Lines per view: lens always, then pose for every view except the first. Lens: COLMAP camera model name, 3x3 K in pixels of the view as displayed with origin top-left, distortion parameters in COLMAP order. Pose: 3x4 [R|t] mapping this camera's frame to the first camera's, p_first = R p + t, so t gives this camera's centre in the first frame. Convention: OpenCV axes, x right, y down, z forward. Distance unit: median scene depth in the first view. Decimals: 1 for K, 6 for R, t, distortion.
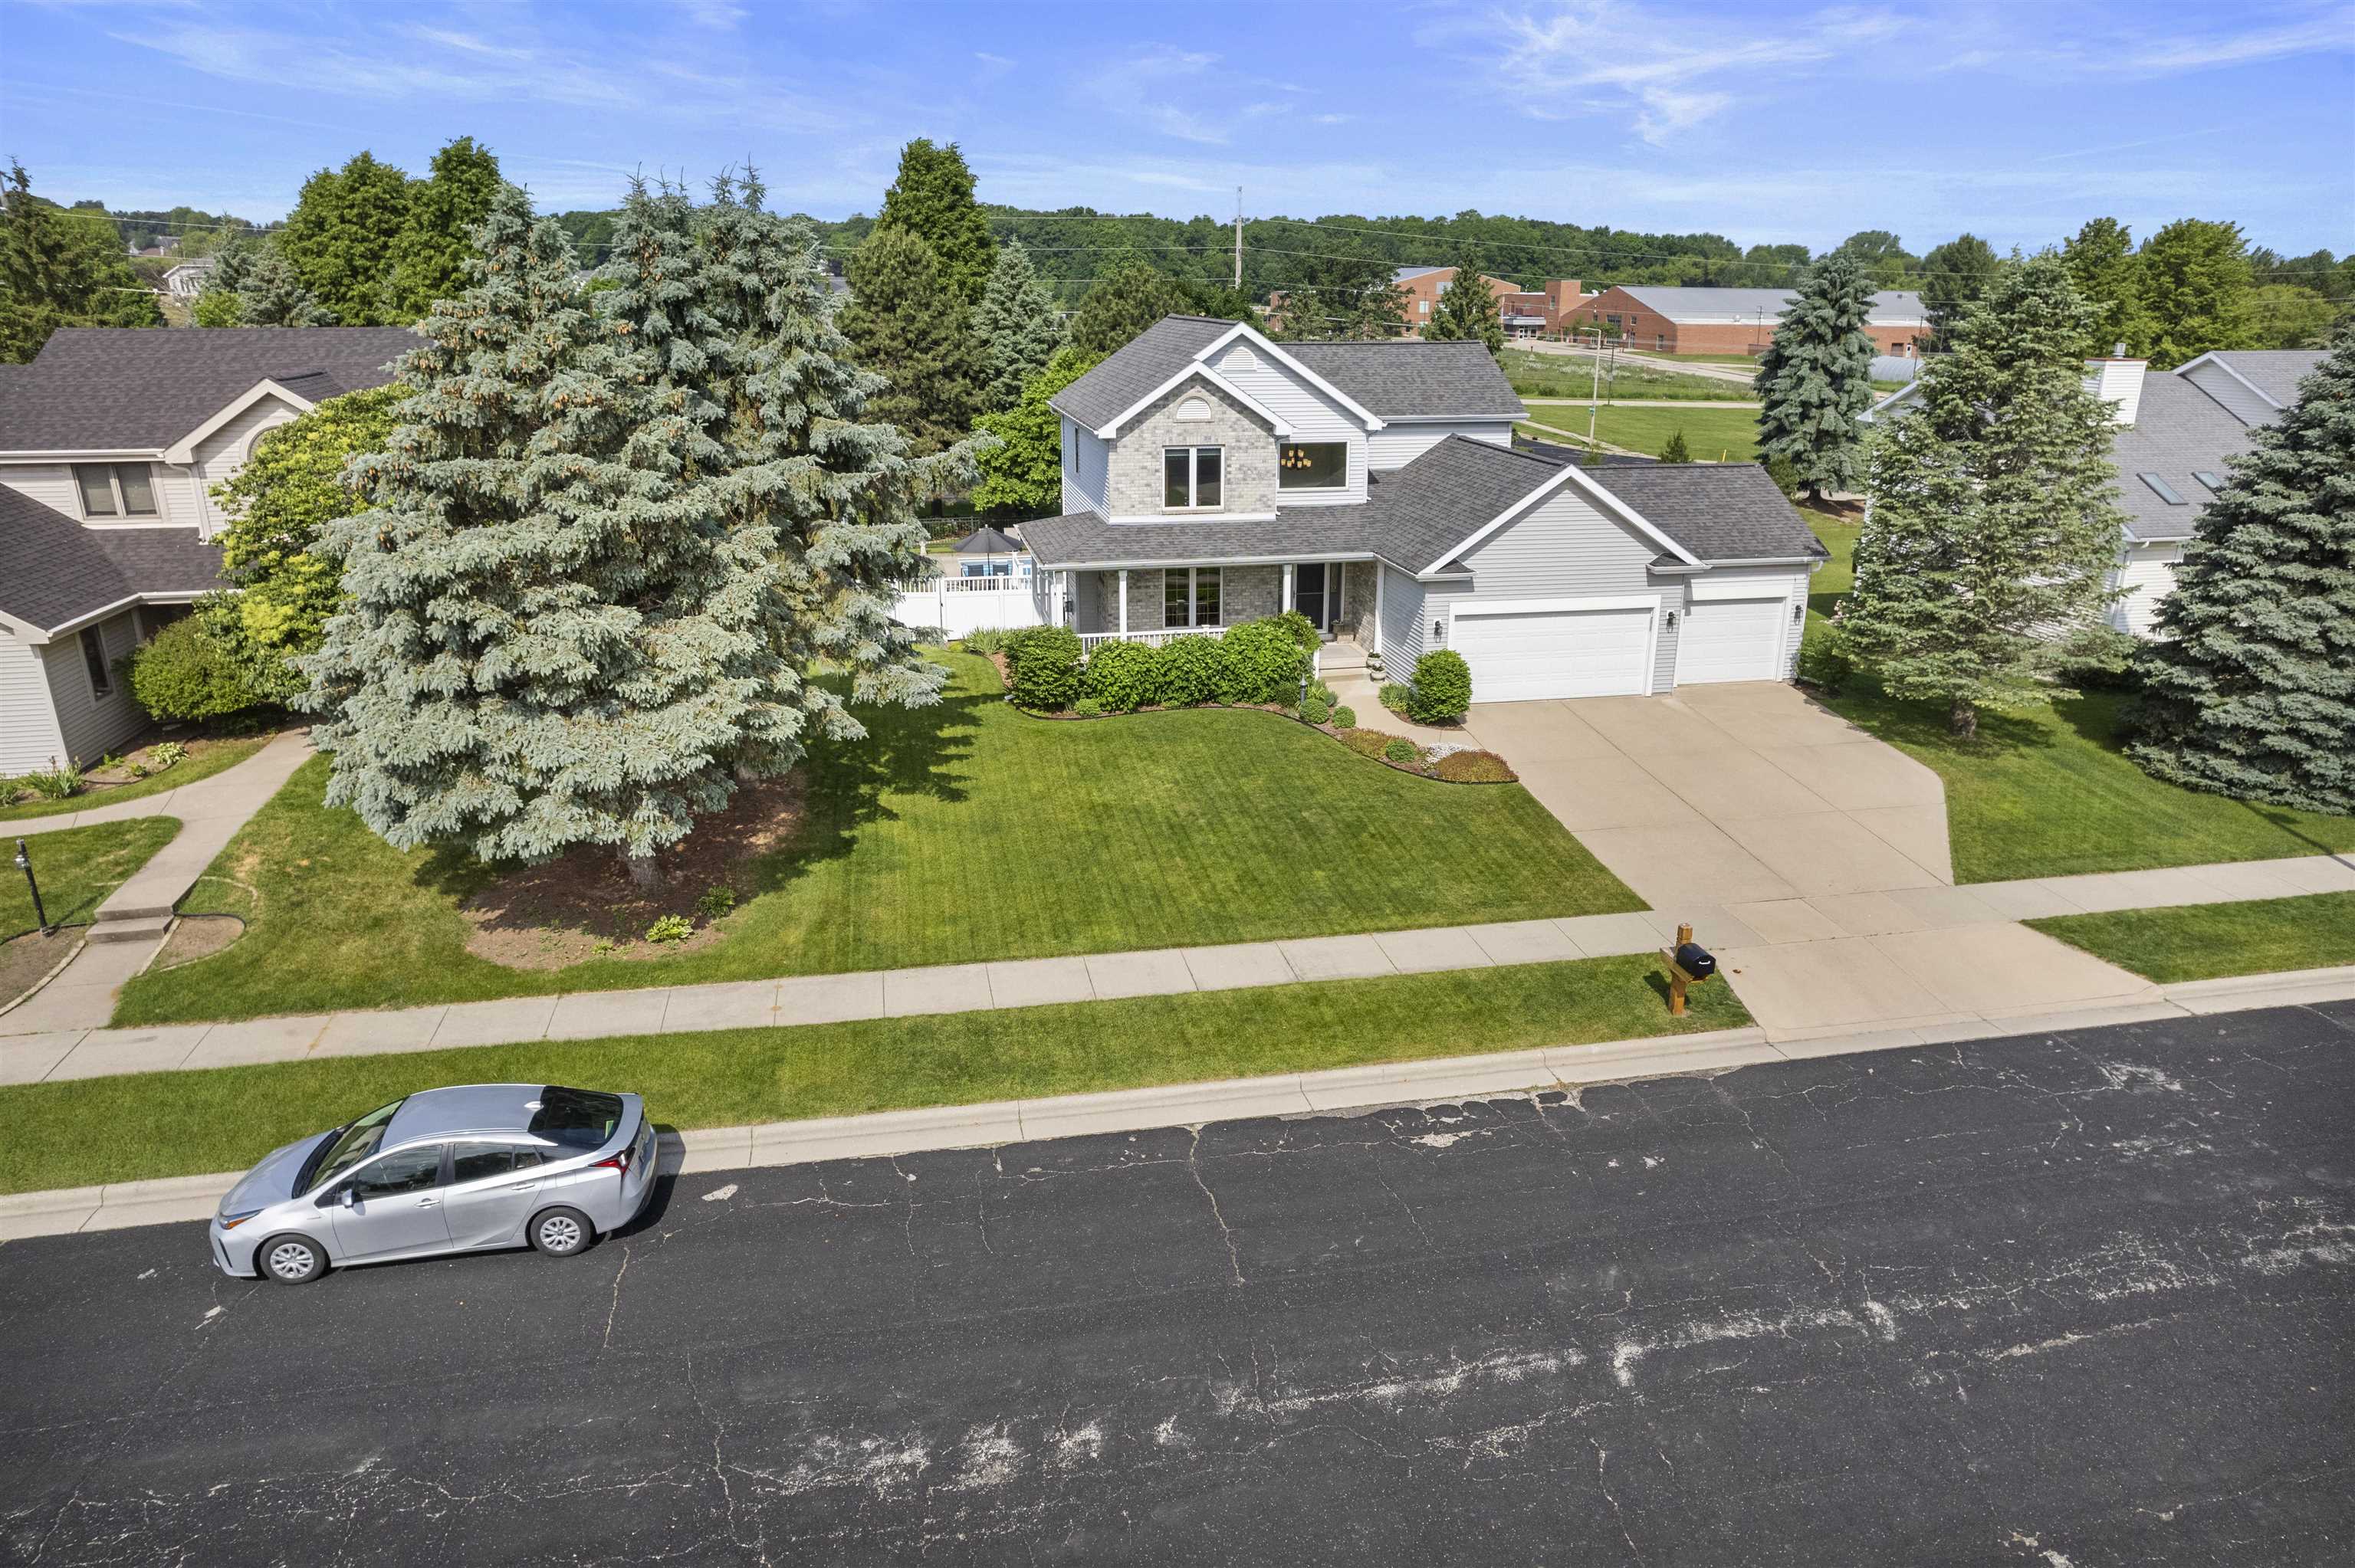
lens RADIAL K [[1496.8, 0, 1176.5], [0, 1496.8, 782.3], [0, 0, 1]] dist [-0.039676, 0.000791]
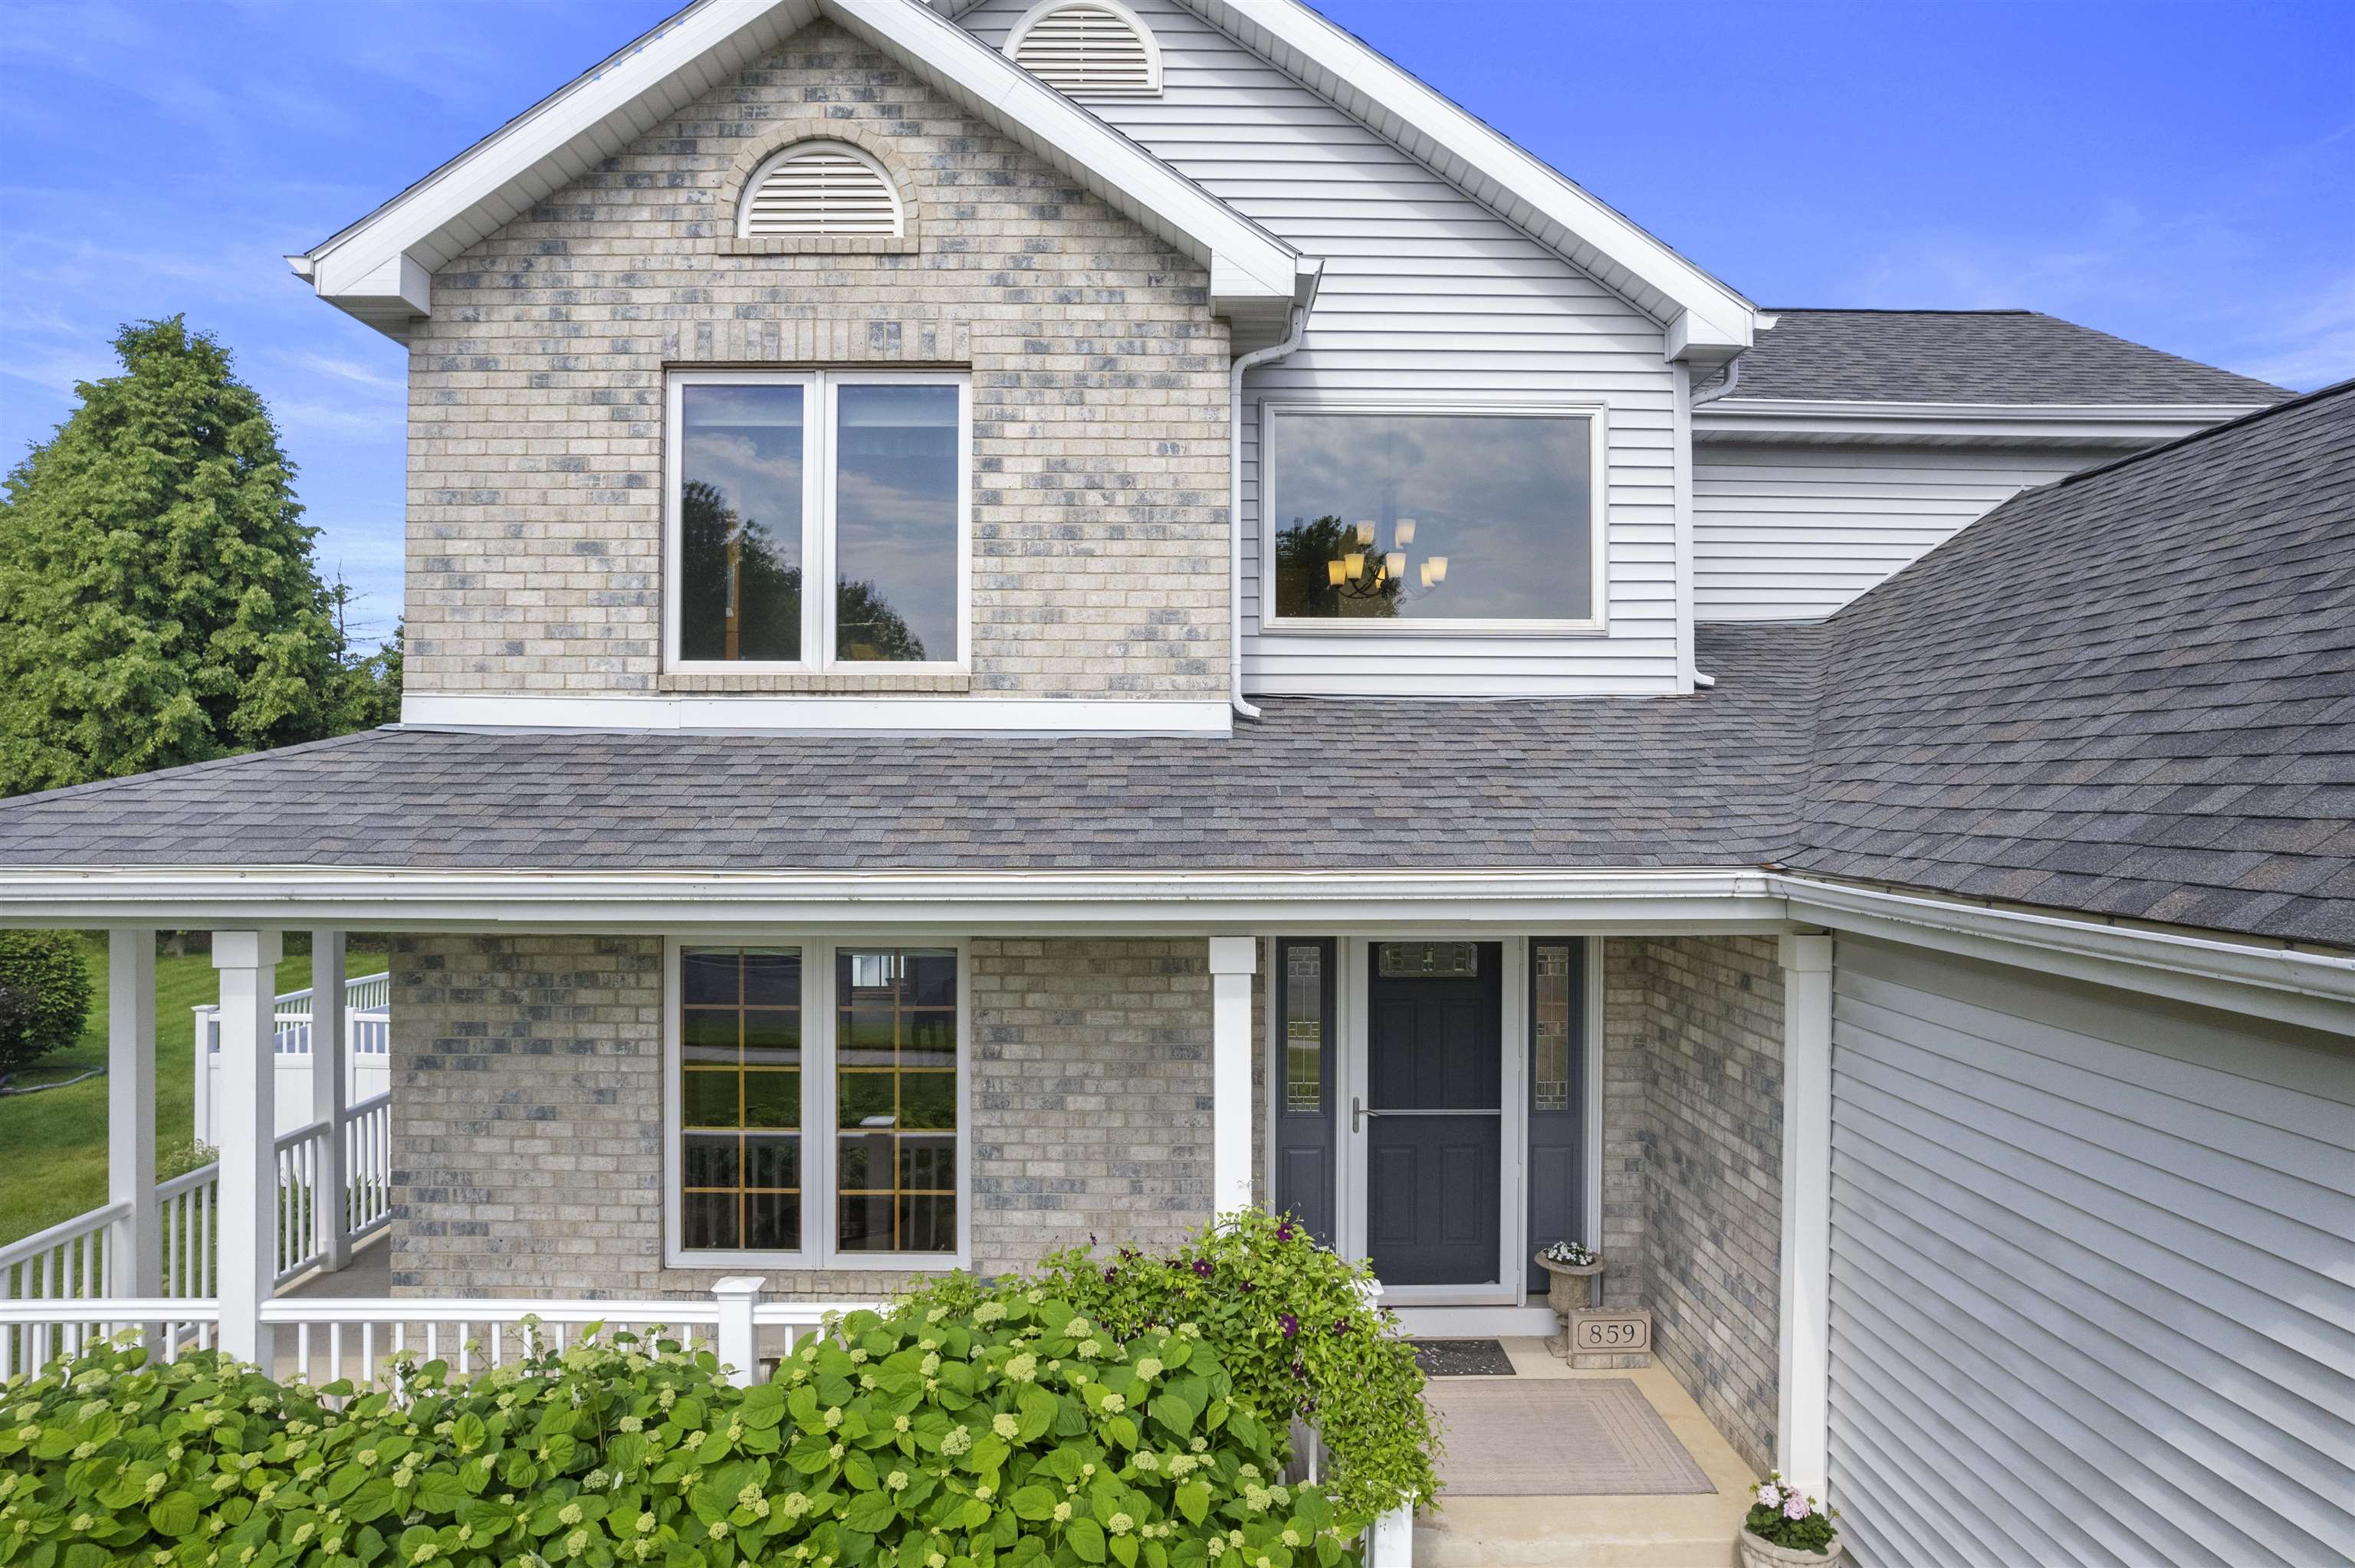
lens RADIAL K [[1496.8, 0, 1187.2], [0, 1496.8, 777.6], [0, 0, 1]] dist [-0.039676, 0.000791]
pose [[0.982397, 0.004192, -0.186756, 0.097767], [-0.065880, 0.943287, -0.325377, -0.103952], [0.174801, 0.331953, 0.926959, 0.812228]]
